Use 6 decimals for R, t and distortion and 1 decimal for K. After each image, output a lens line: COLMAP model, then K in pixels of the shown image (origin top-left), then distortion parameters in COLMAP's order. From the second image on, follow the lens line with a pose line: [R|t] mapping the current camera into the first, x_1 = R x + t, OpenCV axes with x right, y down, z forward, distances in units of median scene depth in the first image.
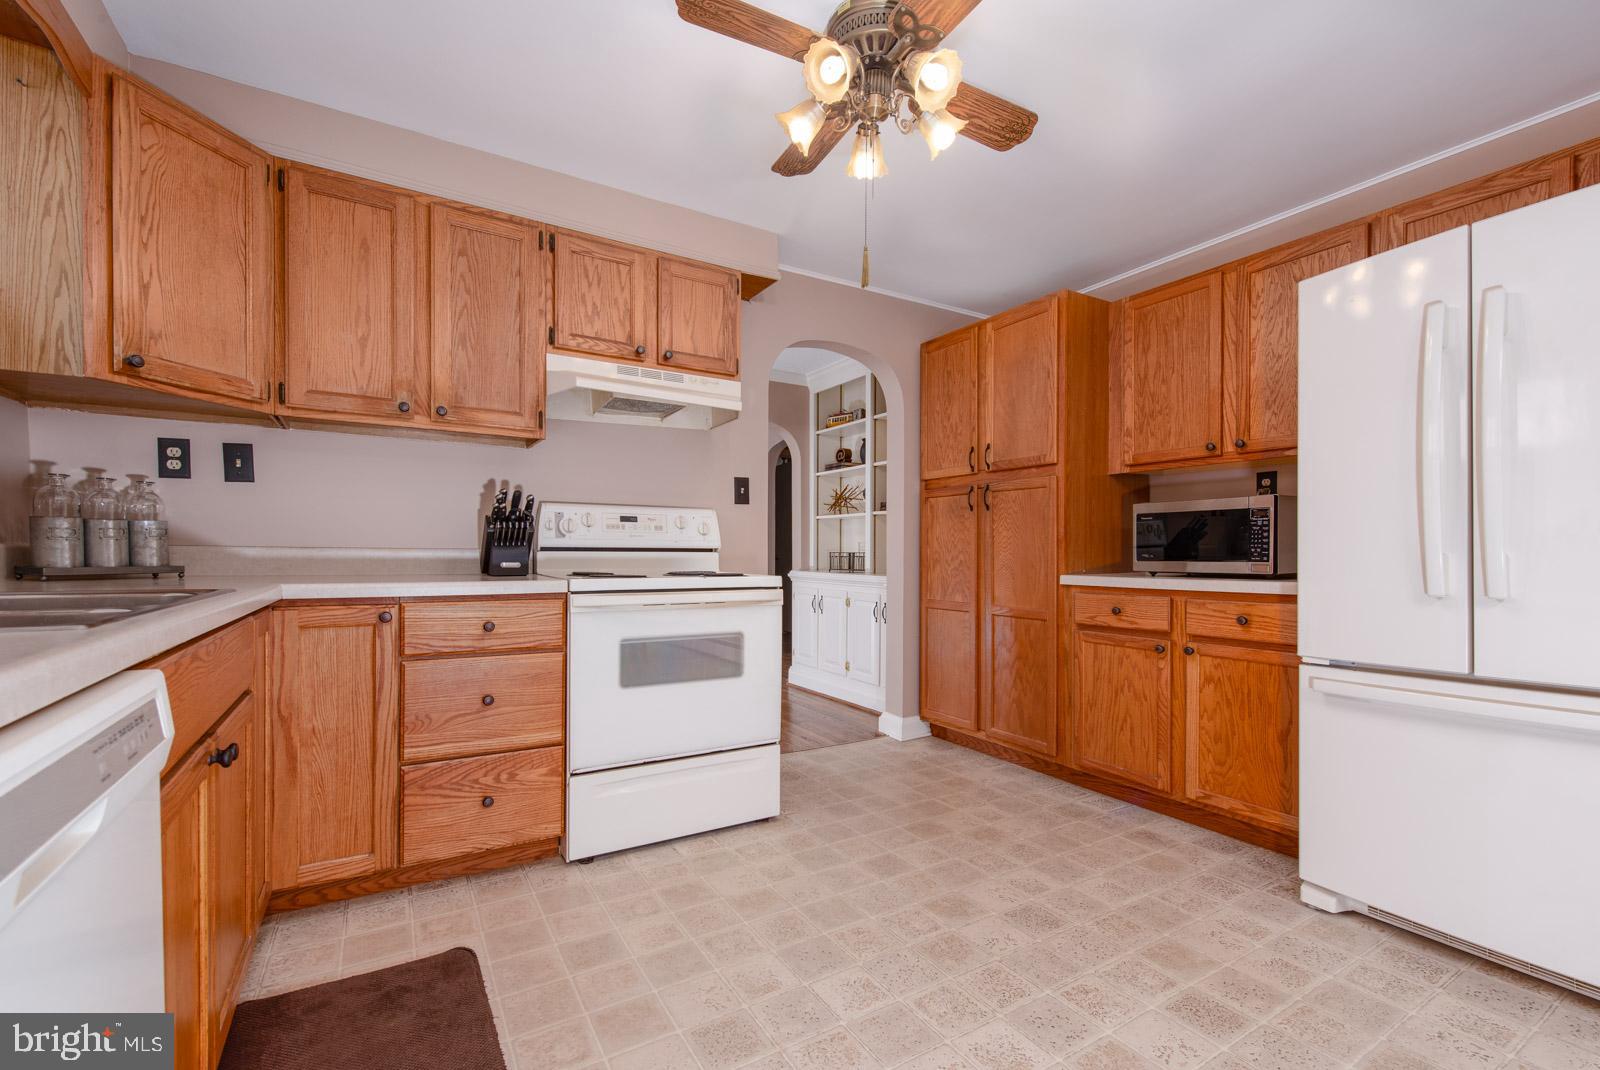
lens RADIAL K [[691.8, 0, 813.0], [0, 691.8, 556.8], [0, 0, 1]] dist [0.002058, -0.000230]
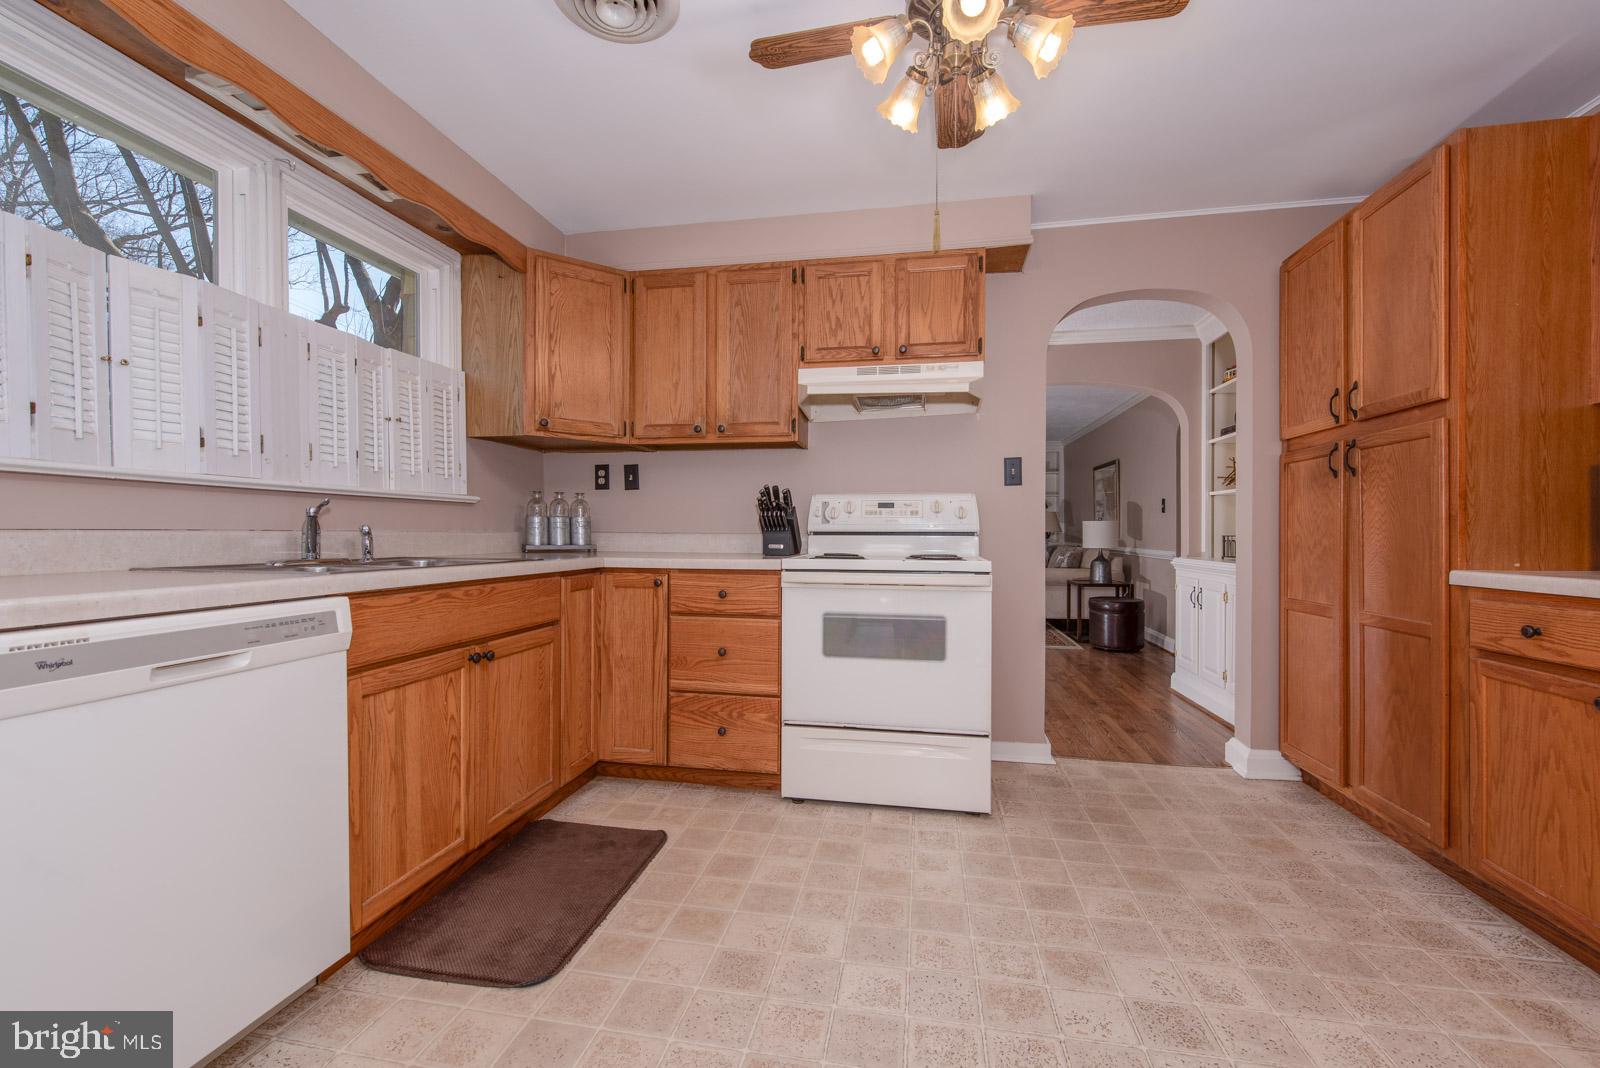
lens RADIAL K [[677.5, 0, 802.2], [0, 677.5, 535.5], [0, 0, 1]] dist [0.002776, -0.002320]
pose [[0.739696, -0.001889, -0.672938, 0.404853], [-0.003153, 0.999975, -0.006273, -0.000390], [0.672934, 0.006762, 0.739672, 0.144926]]
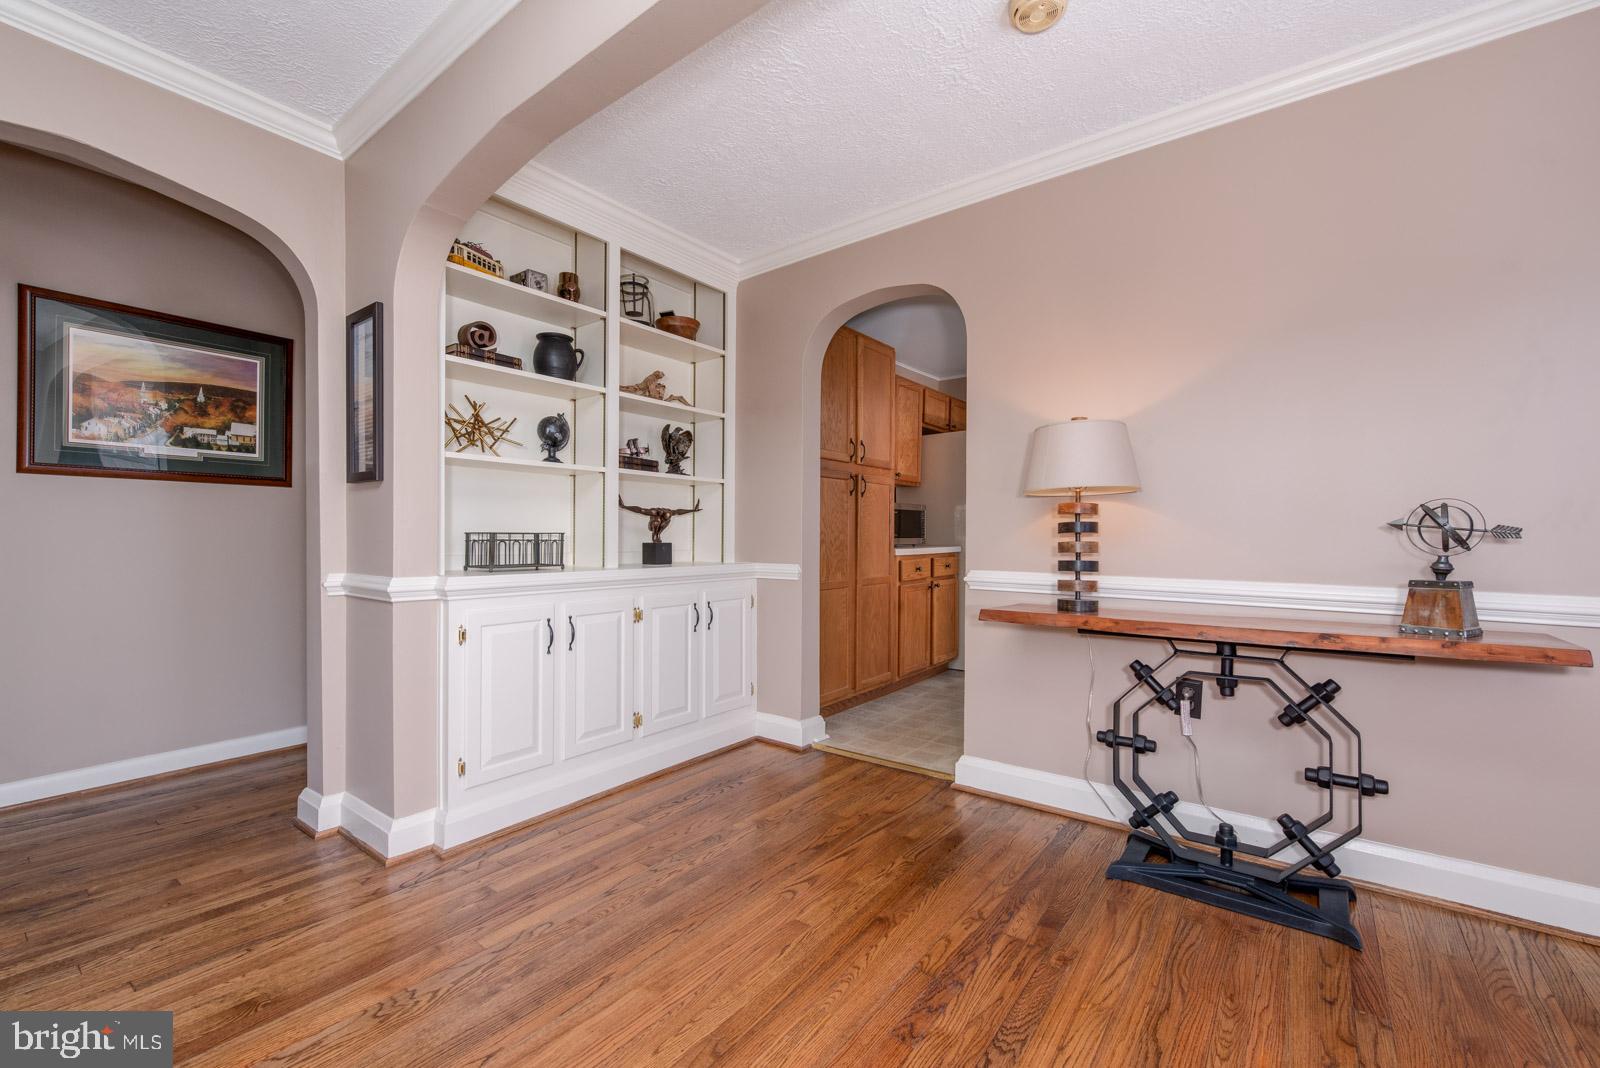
lens RADIAL K [[677.5, 0, 795.8], [0, 677.5, 535.3], [0, 0, 1]] dist [0.002776, -0.002320]
pose [[-0.345800, -0.018537, 0.938125, -1.046774], [-0.000672, 0.999809, 0.019508, -0.032501], [-0.938308, 0.006115, -0.345747, 2.012285]]
